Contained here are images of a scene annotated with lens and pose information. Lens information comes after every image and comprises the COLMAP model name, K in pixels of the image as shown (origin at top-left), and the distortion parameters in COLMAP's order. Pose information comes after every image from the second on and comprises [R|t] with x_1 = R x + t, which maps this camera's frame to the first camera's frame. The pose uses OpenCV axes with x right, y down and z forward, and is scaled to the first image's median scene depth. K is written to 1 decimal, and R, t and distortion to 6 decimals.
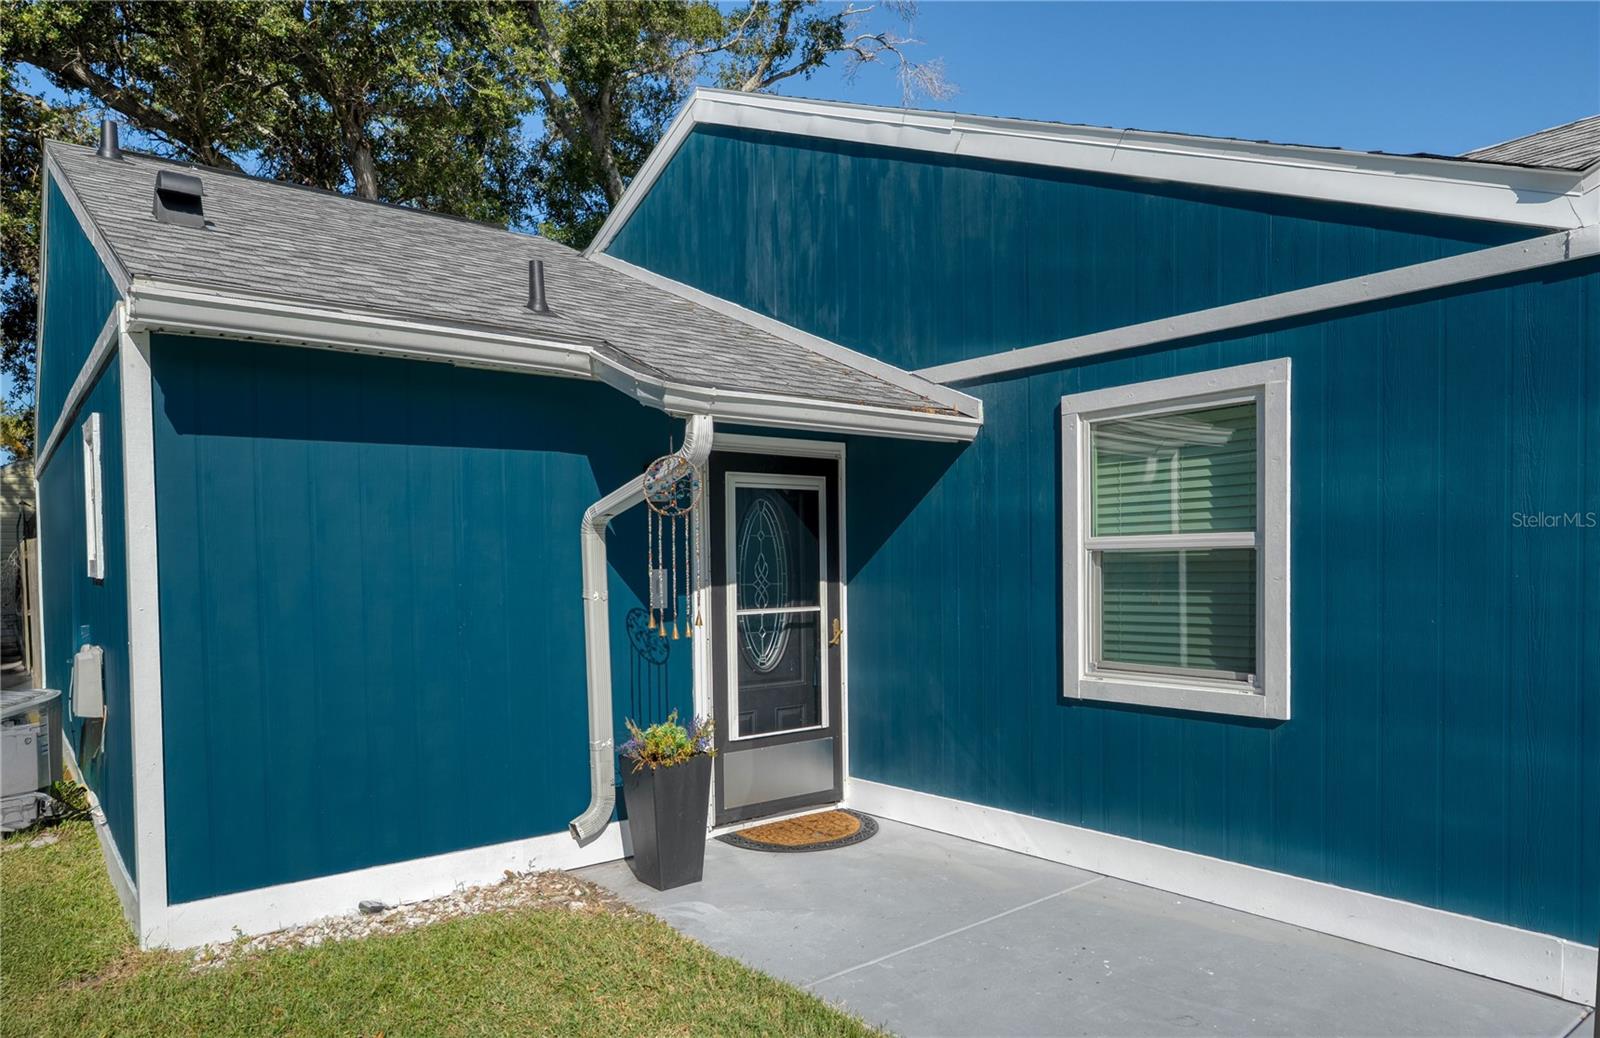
lens RADIAL K [[1042.5, 0, 842.2], [0, 1042.5, 593.7], [0, 0, 1]] dist [0.001666, 0.000469]
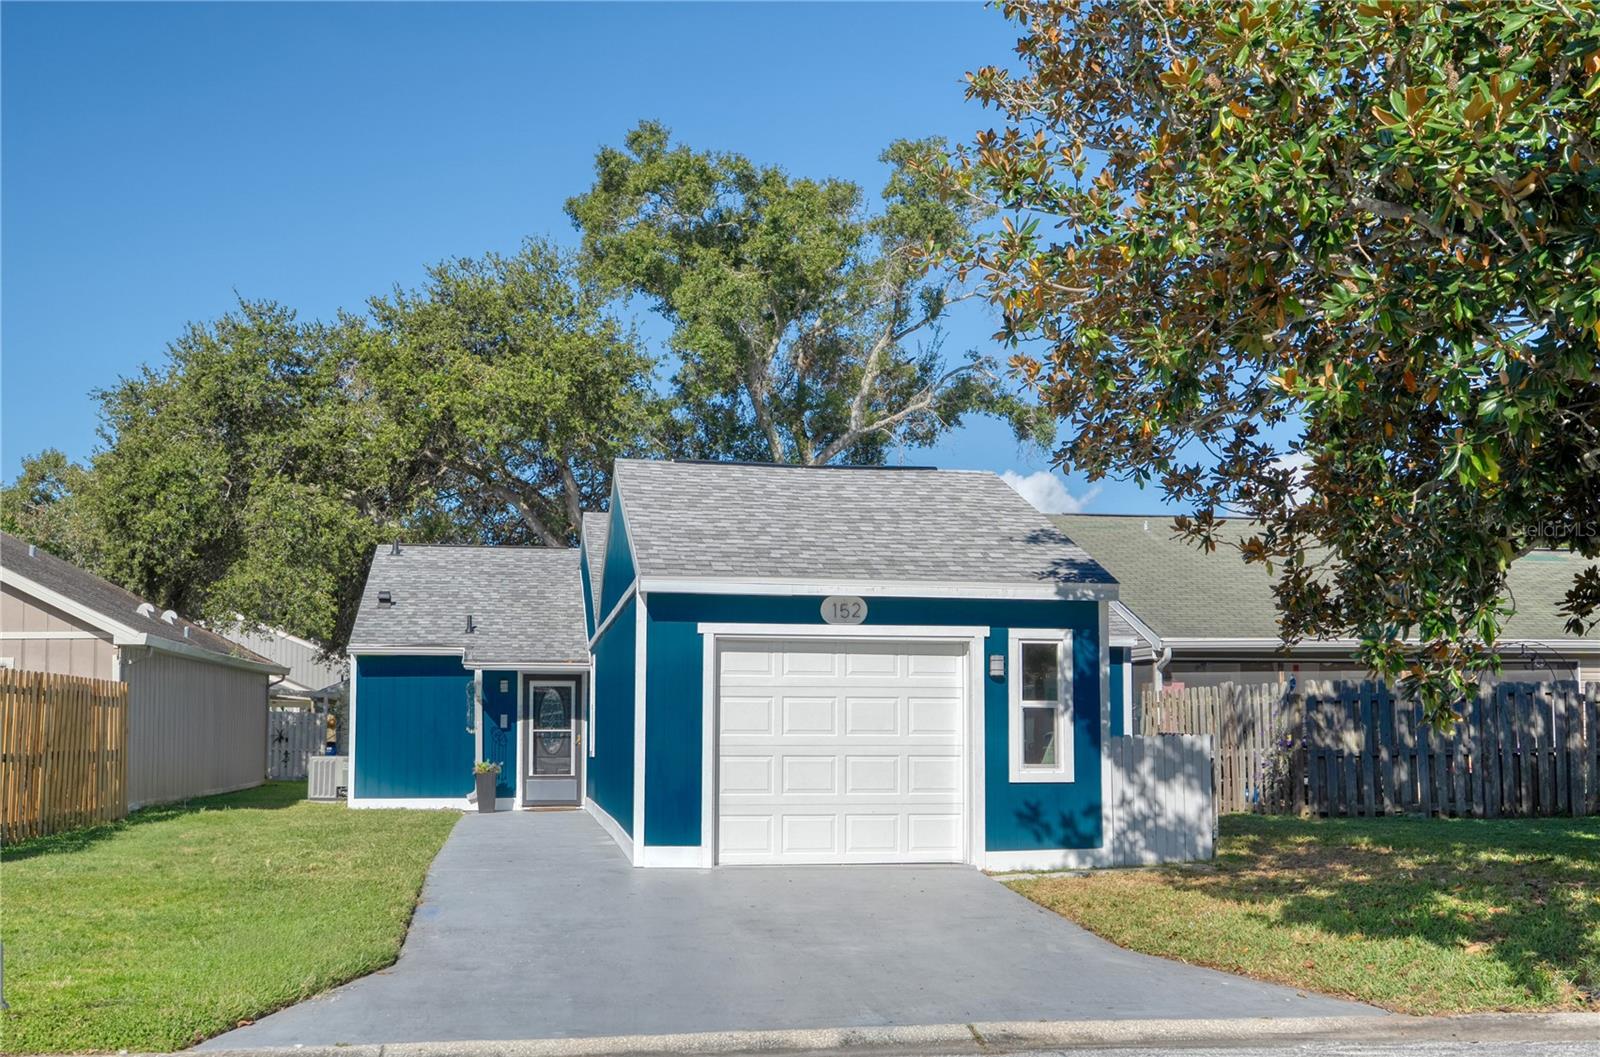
lens RADIAL K [[1612.7, 0, 800.0], [0, 1612.7, 528.5], [0, 0, 1]] dist [-0.076097, 0.391914]
pose [[0.863629, -0.048369, -0.501802, 2.725063], [-0.026350, 0.989695, -0.140747, 0.071871], [0.503439, 0.134776, 0.853455, -2.411174]]
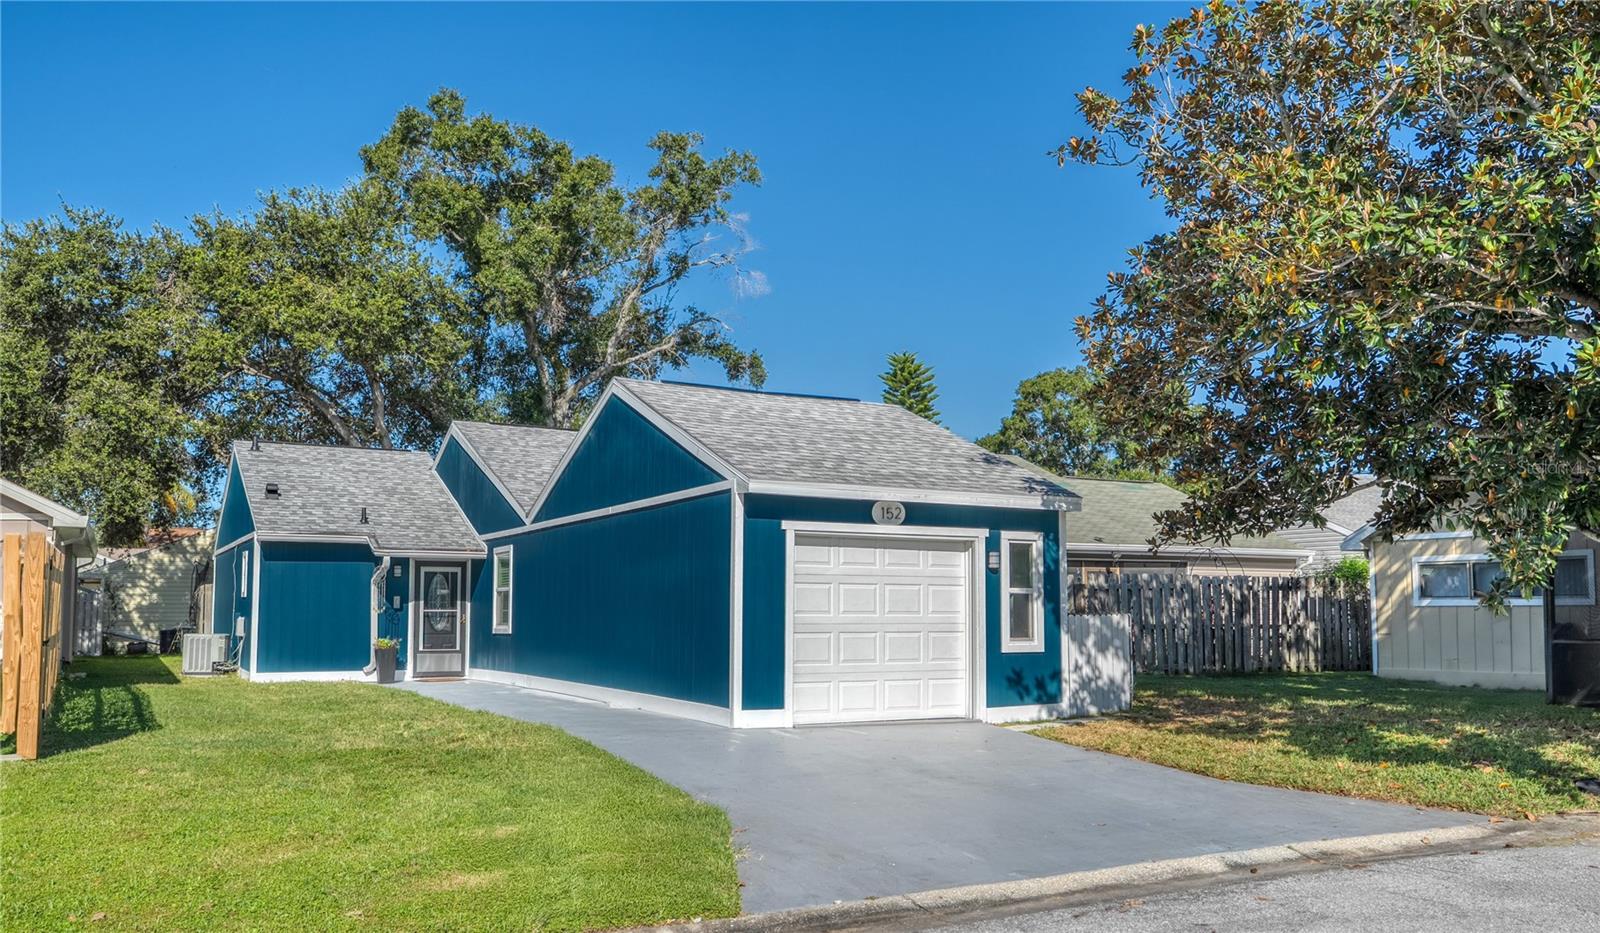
lens RADIAL K [[1272.1, 0, 798.5], [0, 1272.1, 437.0], [0, 0, 1]] dist [0.009292, 0.002123]
pose [[0.980067, -0.010048, -0.198414, 1.804129], [-0.022076, 0.987027, -0.159029, 0.089919], [0.197438, 0.160239, 0.967131, -2.627021]]
